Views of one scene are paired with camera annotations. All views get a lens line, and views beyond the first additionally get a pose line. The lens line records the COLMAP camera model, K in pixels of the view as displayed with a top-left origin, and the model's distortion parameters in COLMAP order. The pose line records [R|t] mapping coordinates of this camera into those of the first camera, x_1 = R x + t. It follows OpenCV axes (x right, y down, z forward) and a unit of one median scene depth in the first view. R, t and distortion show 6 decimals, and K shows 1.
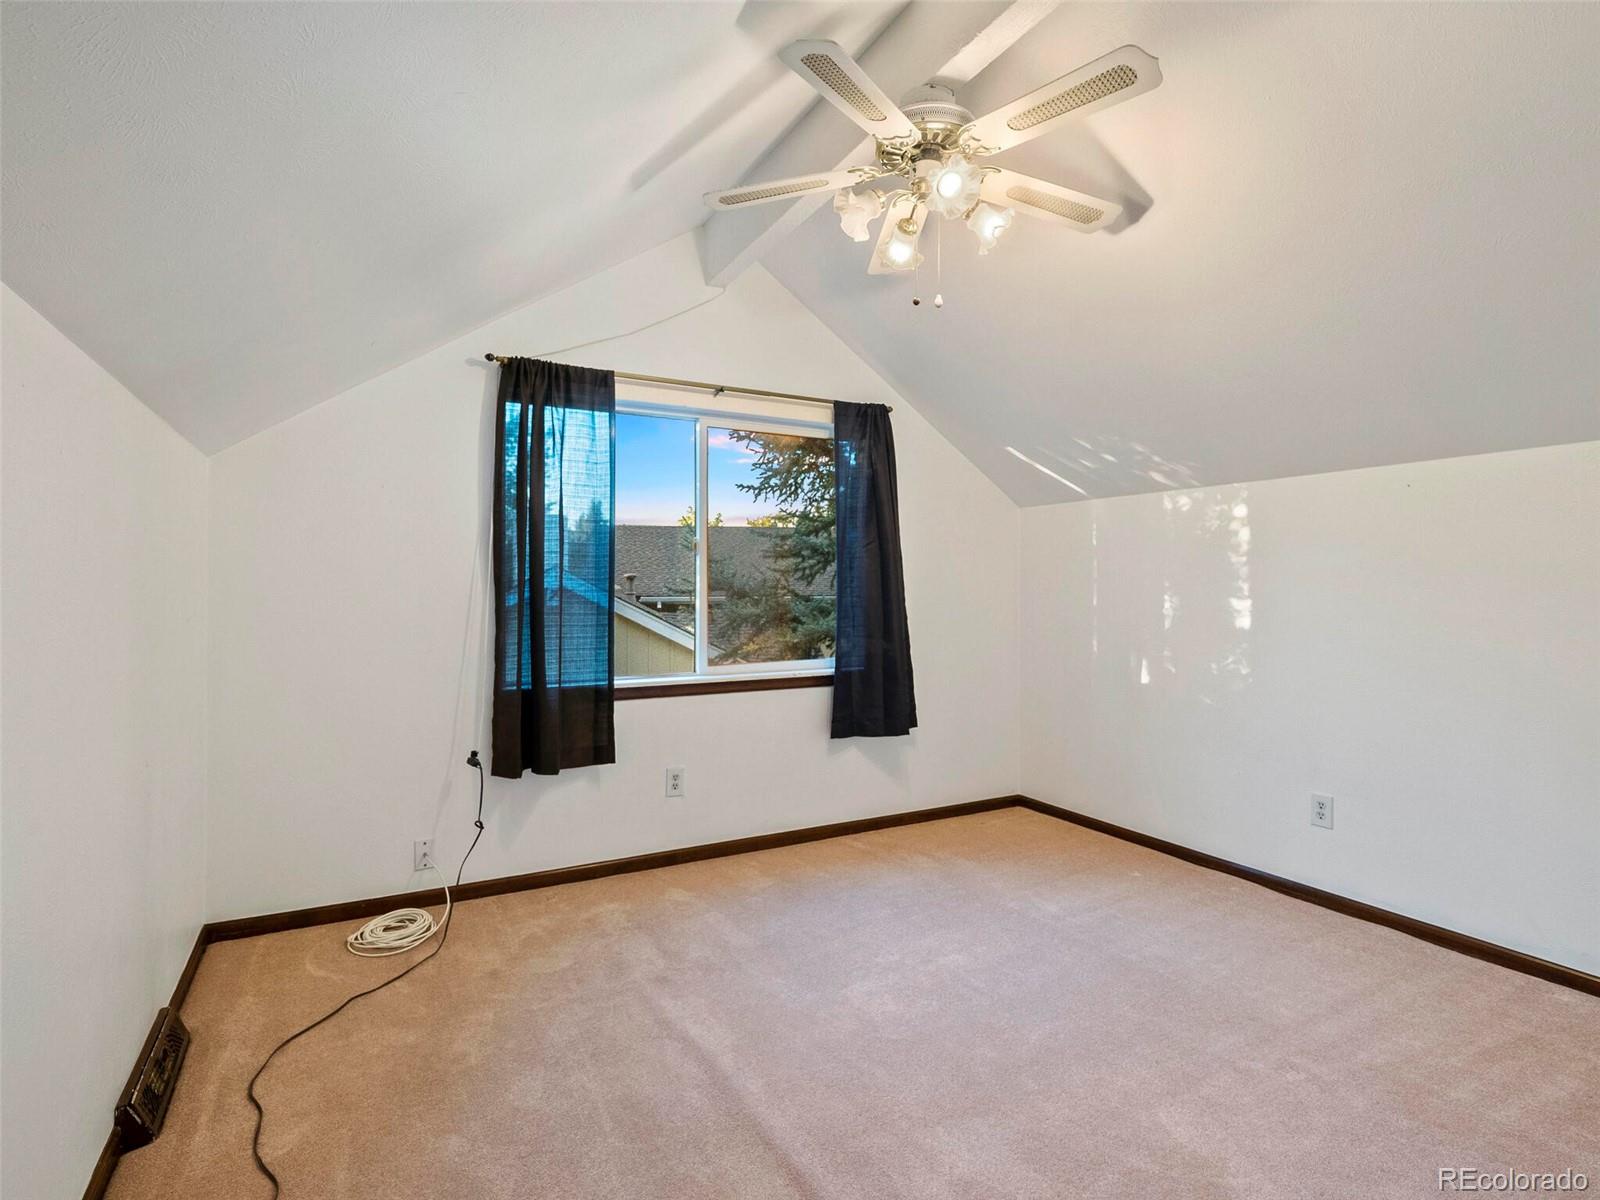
lens RADIAL K [[772.6, 0, 797.9], [0, 772.6, 595.8], [0, 0, 1]] dist [0.002467, -0.000907]
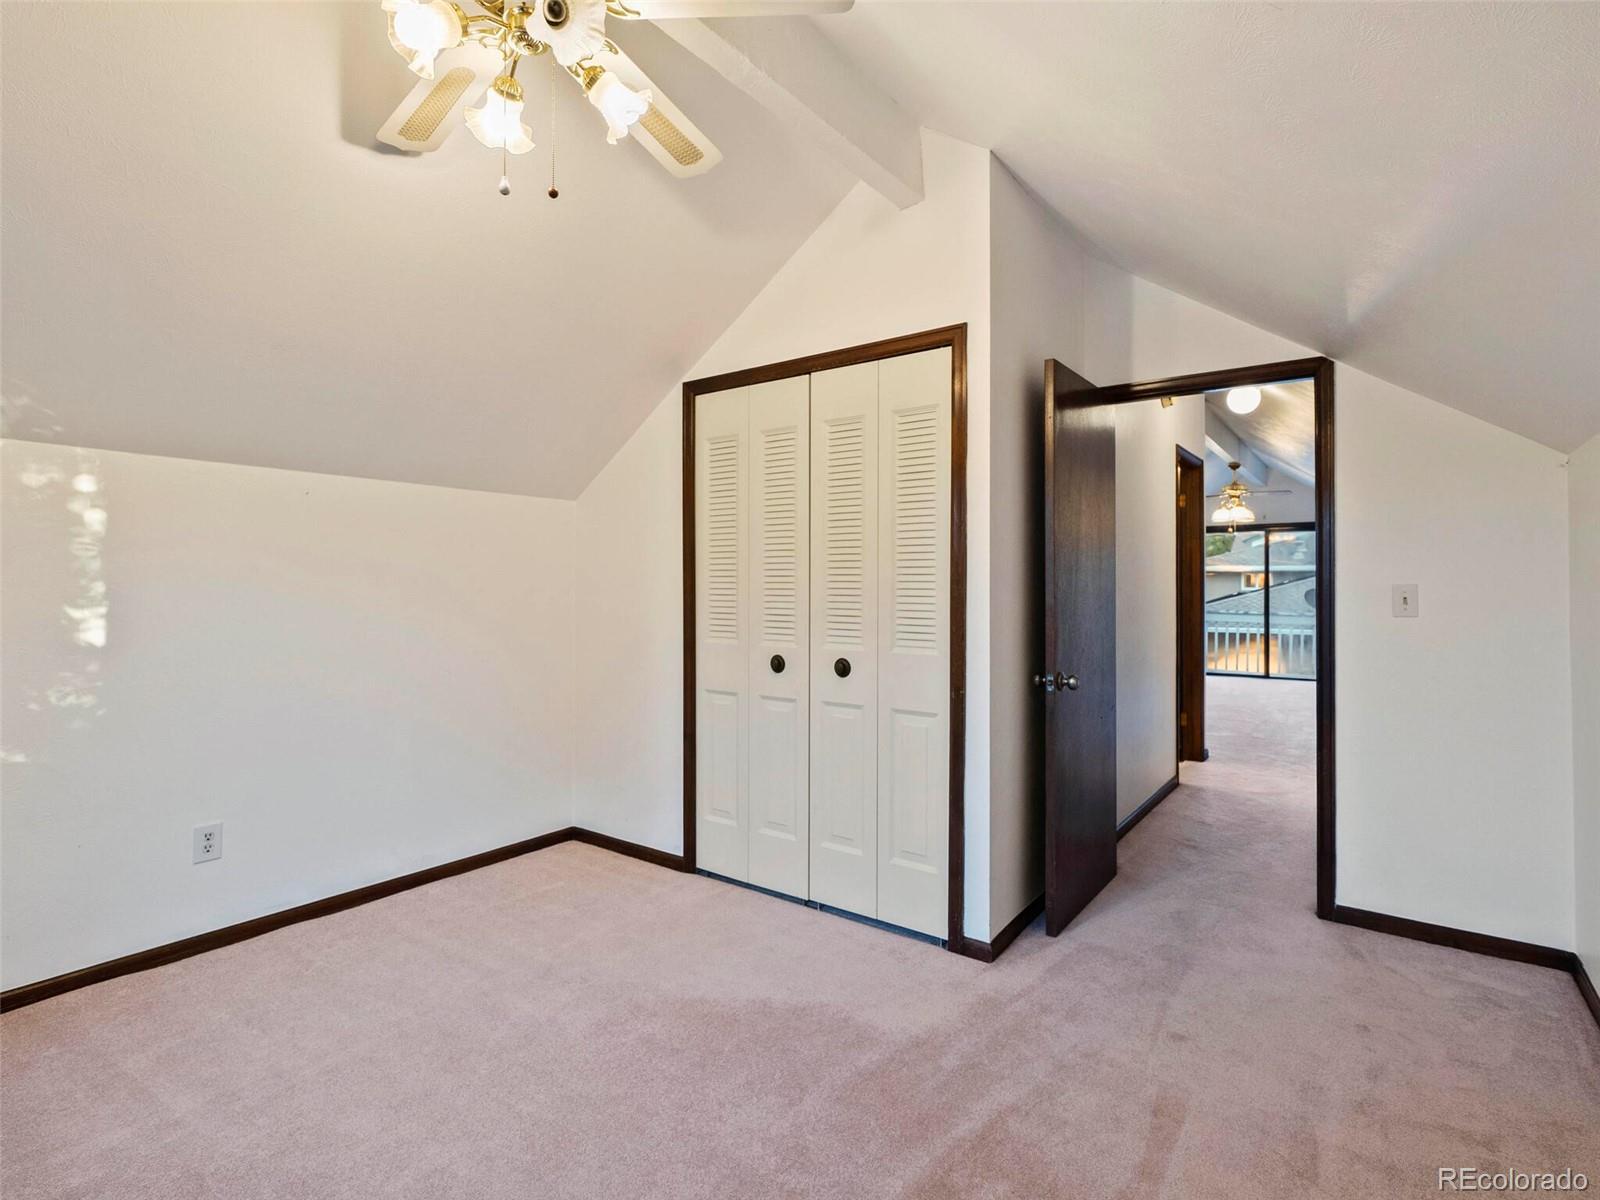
lens RADIAL K [[772.6, 0, 797.7], [0, 772.6, 591.1], [0, 0, 1]] dist [0.002467, -0.000907]
pose [[-0.386875, -0.002510, 0.922129, -0.366044], [0.007985, 0.999950, 0.006072, -0.007662], [-0.922098, 0.009712, -0.386835, 0.666860]]
